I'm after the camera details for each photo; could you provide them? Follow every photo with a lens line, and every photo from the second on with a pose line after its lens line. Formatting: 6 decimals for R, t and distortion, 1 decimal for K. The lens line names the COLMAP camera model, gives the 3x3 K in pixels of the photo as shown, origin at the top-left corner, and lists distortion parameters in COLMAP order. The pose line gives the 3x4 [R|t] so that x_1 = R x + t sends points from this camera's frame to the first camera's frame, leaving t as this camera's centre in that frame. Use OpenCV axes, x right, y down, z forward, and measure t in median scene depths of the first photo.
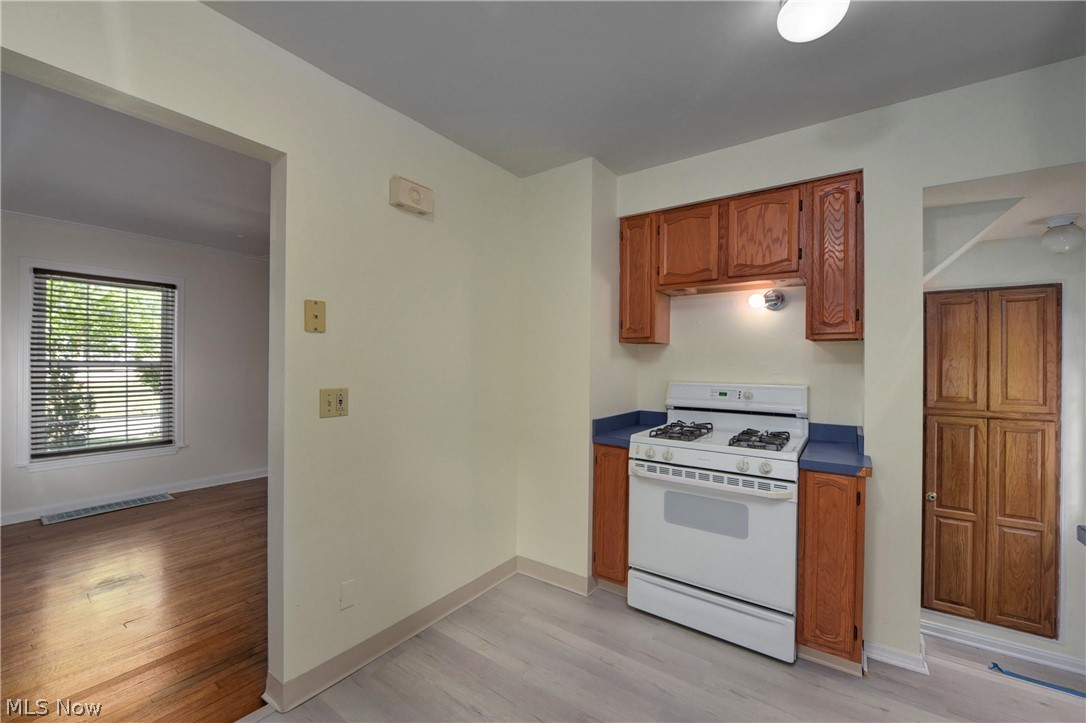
lens RADIAL K [[437.8, 0, 546.9], [0, 437.8, 363.3], [0, 0, 1]] dist [-0.006142, -0.002431]
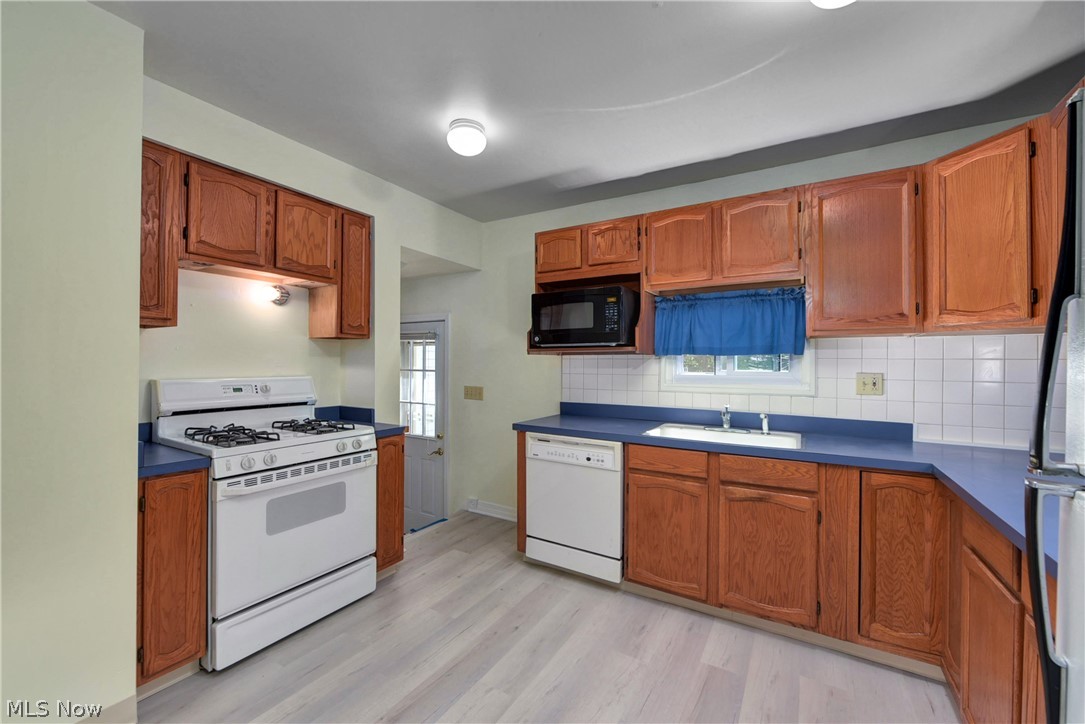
lens RADIAL K [[437.4, 0, 542.7], [0, 437.4, 362.9], [0, 0, 1]] dist [-0.006142, -0.002431]
pose [[-0.074246, -0.010313, 0.997187, -0.600491], [-0.006512, 0.999930, 0.009857, 0.001442], [-0.997219, -0.005762, -0.074308, 0.483923]]
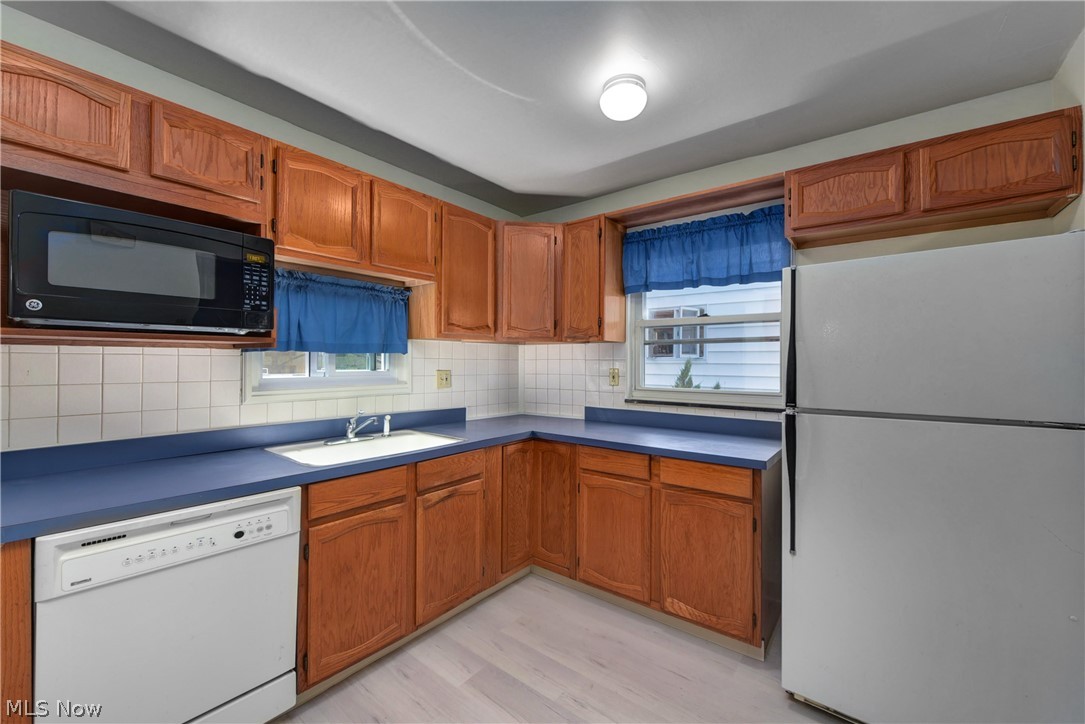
lens RADIAL K [[437.4, 0, 542.6], [0, 437.4, 360.8], [0, 0, 1]] dist [-0.006142, -0.002431]
pose [[-0.998963, -0.015964, 0.042631, 0.006261], [-0.016167, 0.999859, -0.004437, 0.003060], [-0.042554, -0.005122, -0.999081, 0.868571]]
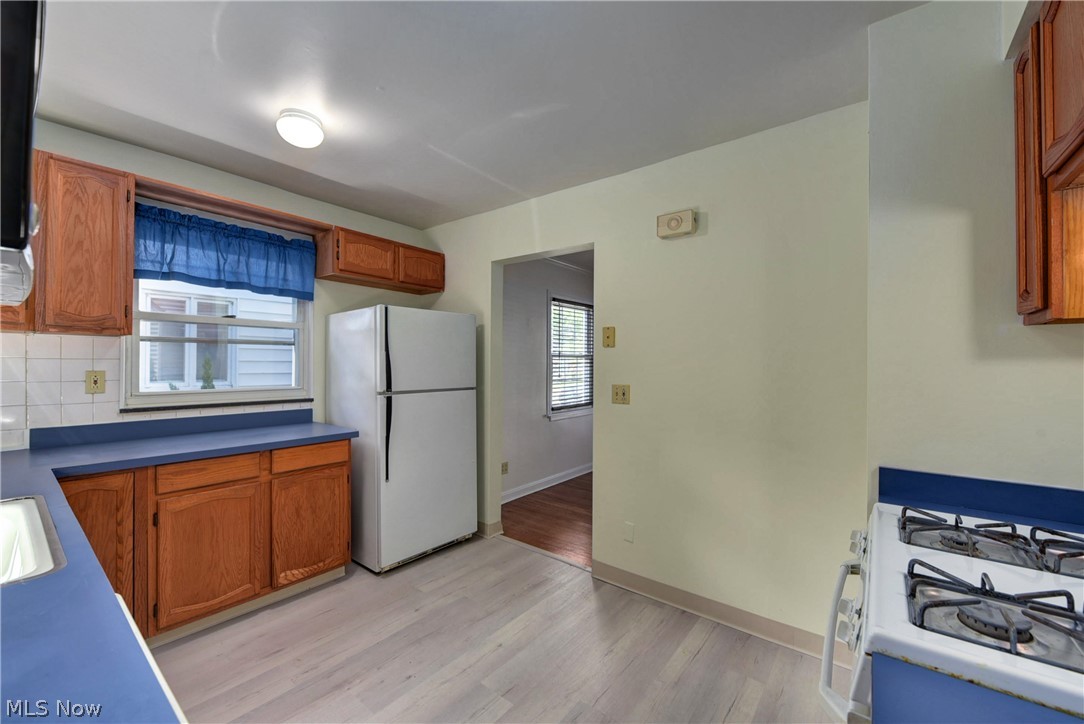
lens RADIAL K [[437.0, 0, 546.8], [0, 437.0, 361.1], [0, 0, 1]] dist [-0.006142, -0.002431]
pose [[-0.036190, -0.017904, -0.999185, 0.748583], [-0.007660, 0.999815, -0.017638, 0.005038], [0.999316, 0.007016, -0.036320, 0.609730]]
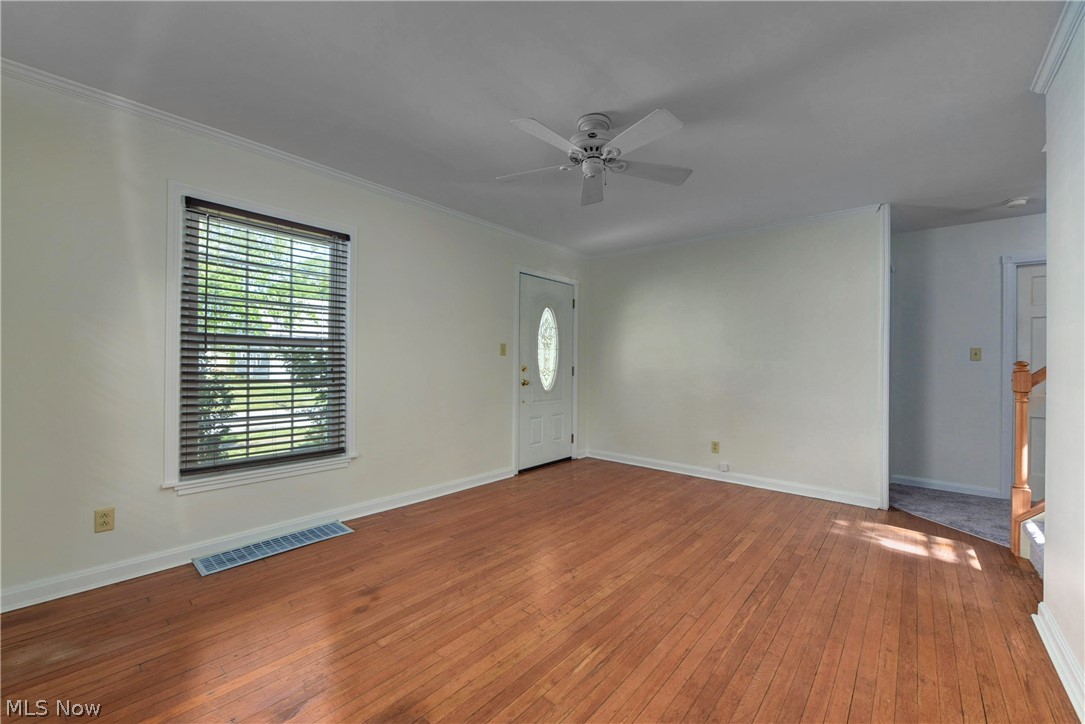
lens RADIAL K [[437.4, 0, 543.1], [0, 437.4, 363.4], [0, 0, 1]] dist [-0.006142, -0.002431]
pose [[0.995855, 0.000103, -0.090954, -0.830715], [-0.000278, 0.999998, -0.001915, 0.064099], [0.090953, 0.001933, 0.995853, 0.541665]]
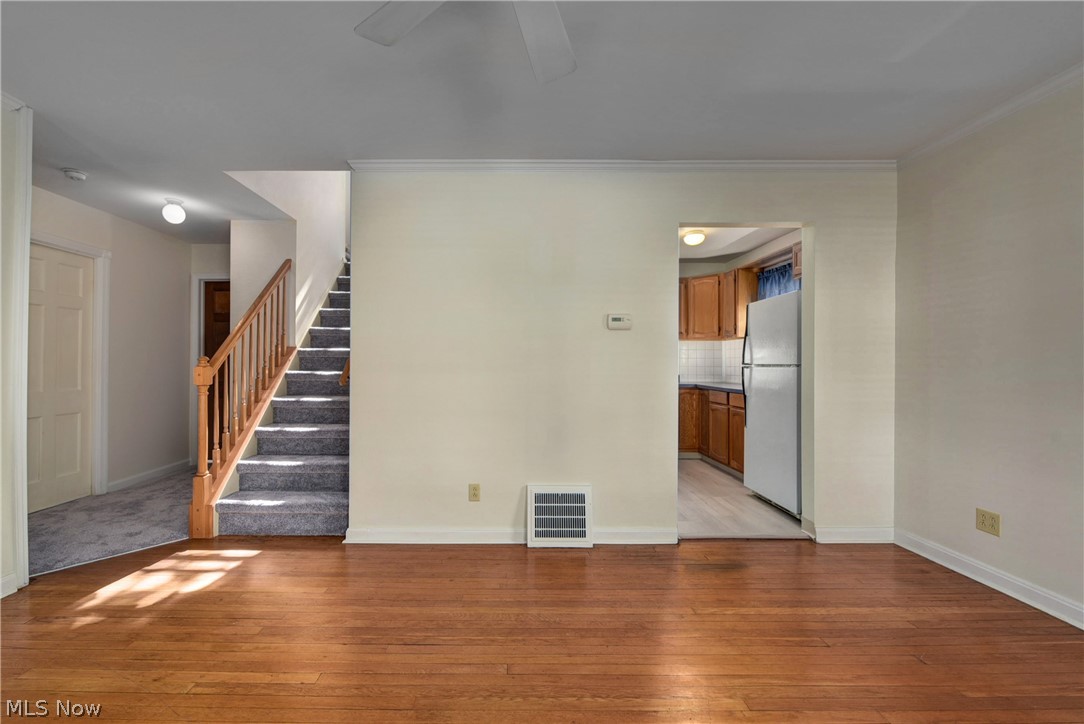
lens RADIAL K [[447.7, 0, 508.9], [0, 447.7, 358.8], [0, 0, 1]] dist [-0.008936, -0.000080]
pose [[-0.575166, -0.005174, 0.818020, -1.208193], [-0.007233, 0.999973, 0.001240, 0.051130], [-0.818005, -0.005204, -0.575188, 1.824391]]
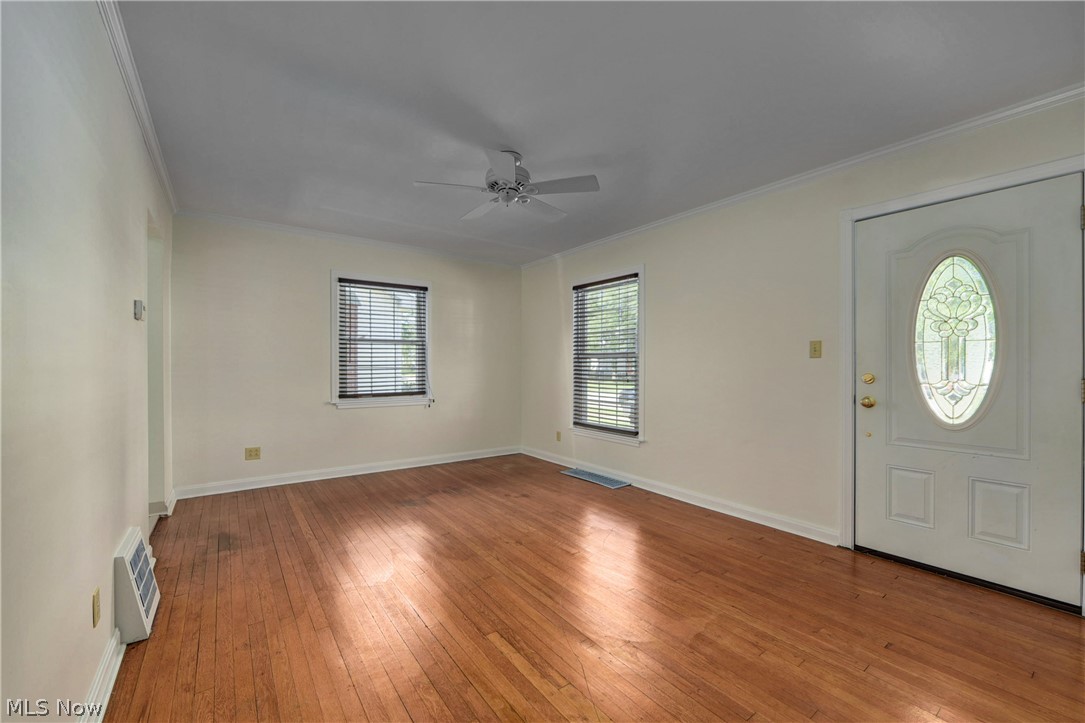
lens RADIAL K [[437.4, 0, 544.9], [0, 437.4, 369.4], [0, 0, 1]] dist [-0.006142, -0.002431]
pose [[-0.312351, -0.004669, -0.949955, 0.266738], [-0.011034, 0.999938, -0.001287, 0.068062], [0.949903, 0.010080, -0.312383, 2.007302]]
